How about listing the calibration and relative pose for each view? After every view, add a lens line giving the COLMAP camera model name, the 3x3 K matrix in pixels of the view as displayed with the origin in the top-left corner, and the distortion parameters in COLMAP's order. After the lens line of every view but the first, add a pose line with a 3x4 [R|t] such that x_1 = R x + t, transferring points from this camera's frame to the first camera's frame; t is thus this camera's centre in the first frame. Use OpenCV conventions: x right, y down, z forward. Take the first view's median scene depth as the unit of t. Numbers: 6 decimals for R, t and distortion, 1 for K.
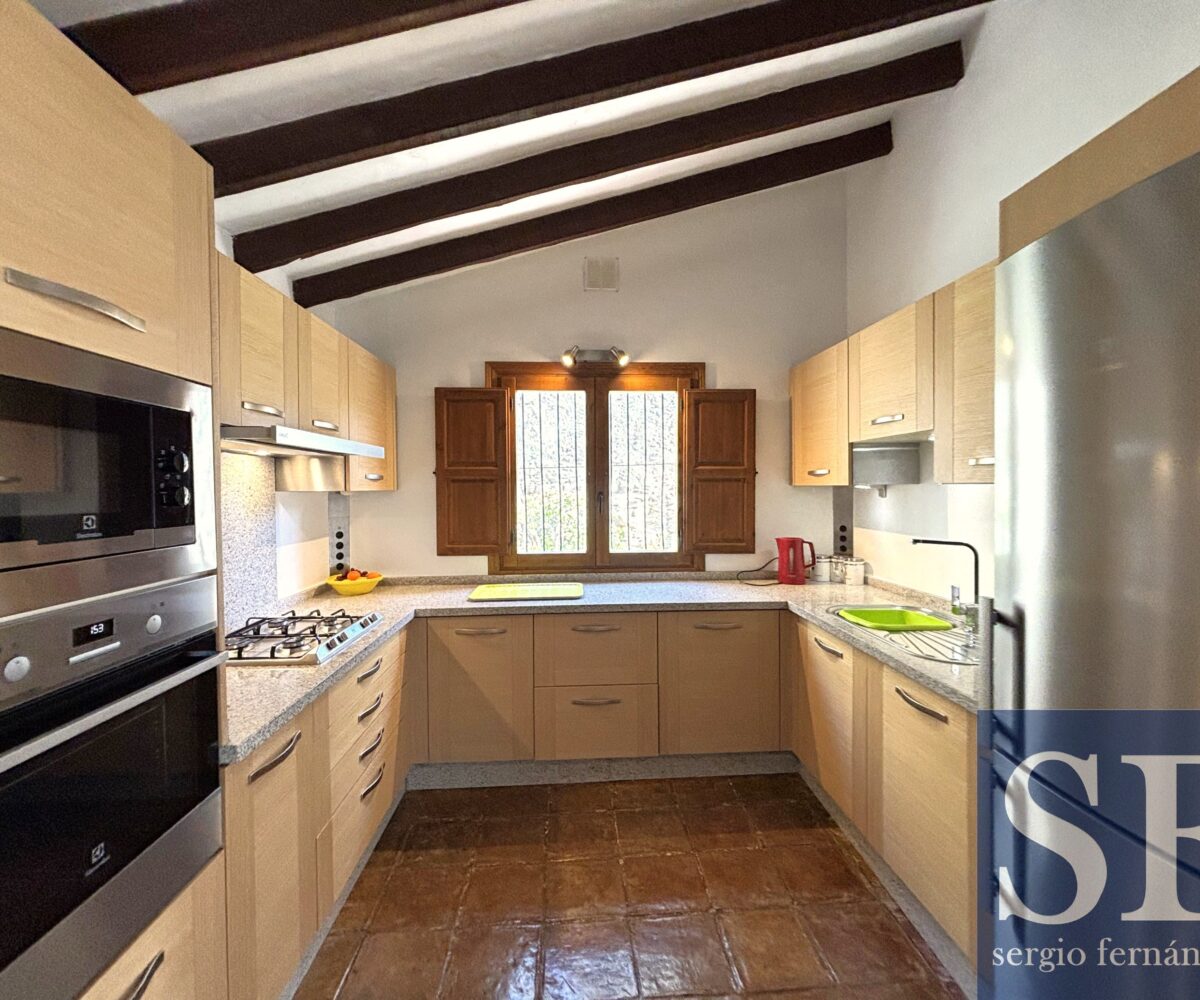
lens RADIAL K [[531.0, 0, 598.8], [0, 531.0, 494.3], [0, 0, 1]] dist [-0.007169, 0.000963]
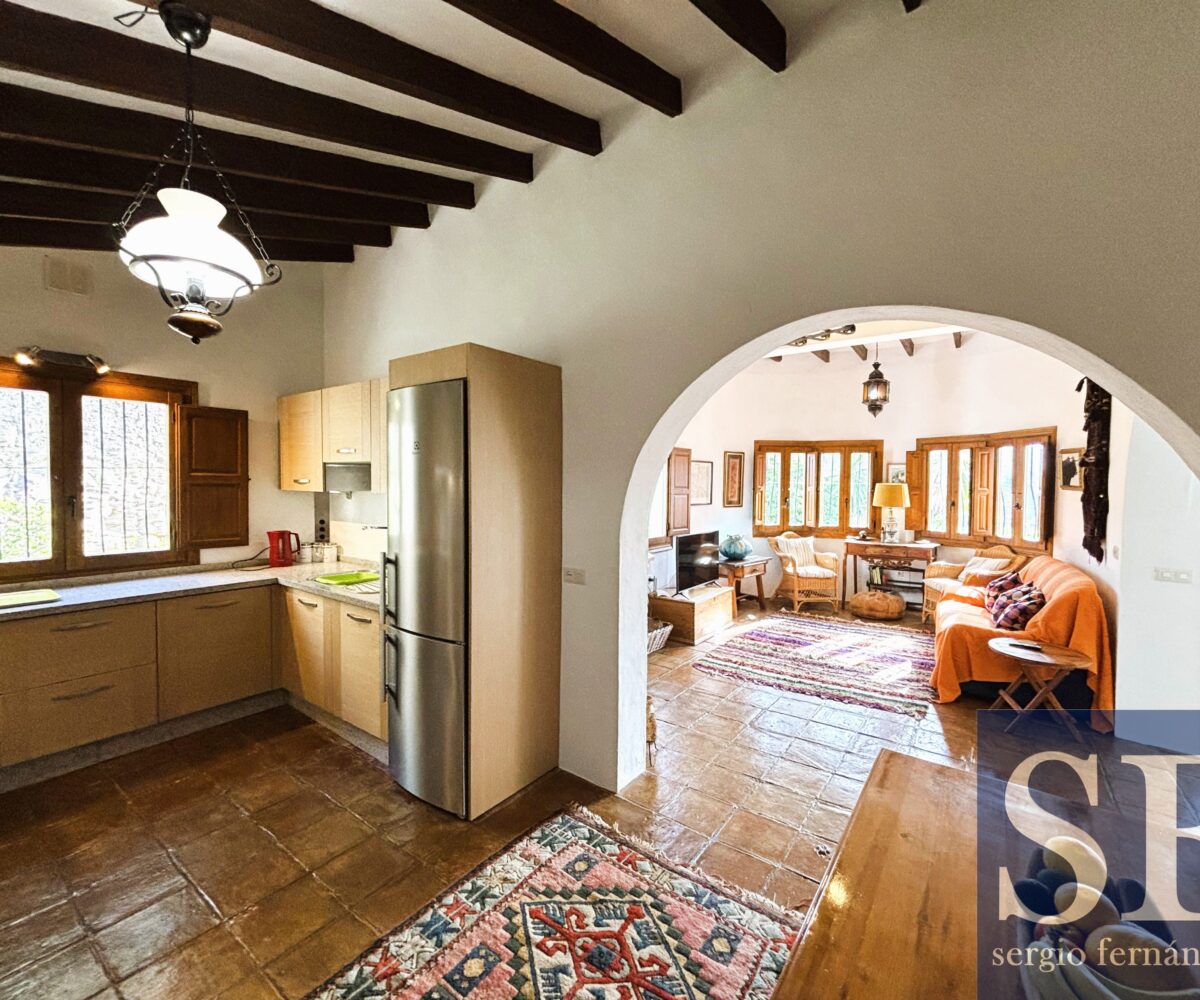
lens RADIAL K [[531.0, 0, 596.5], [0, 531.0, 499.0], [0, 0, 1]] dist [-0.007169, 0.000963]
pose [[0.635564, -0.011294, 0.771965, -0.144737], [-0.004069, 0.999830, 0.017978, -0.022355], [-0.772037, -0.014567, 0.635411, -0.417908]]
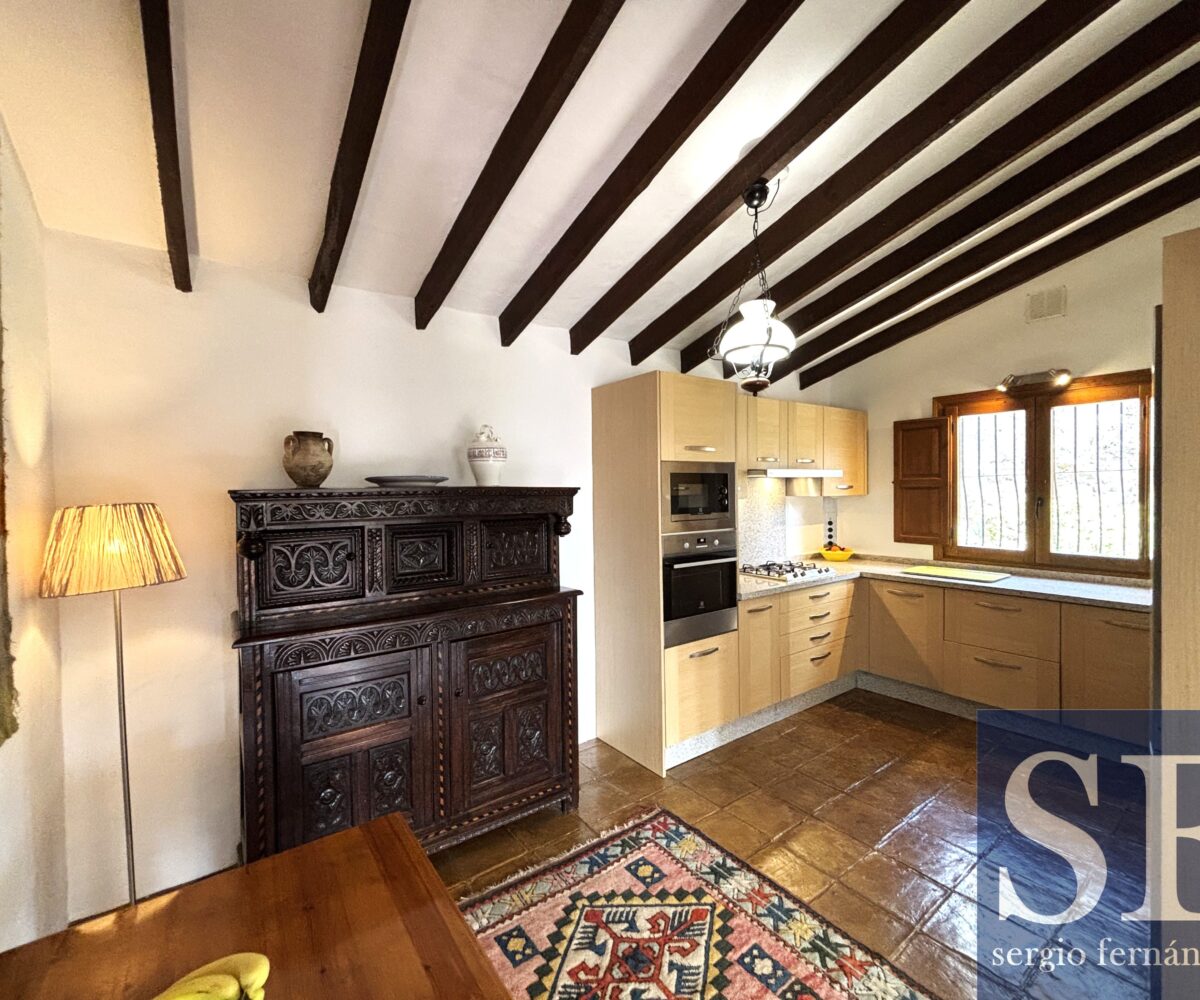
lens RADIAL K [[531.0, 0, 604.1], [0, 531.0, 499.7], [0, 0, 1]] dist [-0.007169, 0.000963]
pose [[0.541411, 0.018133, -0.840562, 0.478105], [-0.000252, 0.999771, 0.021406, -0.026166], [0.840758, -0.011378, 0.541292, -0.419963]]
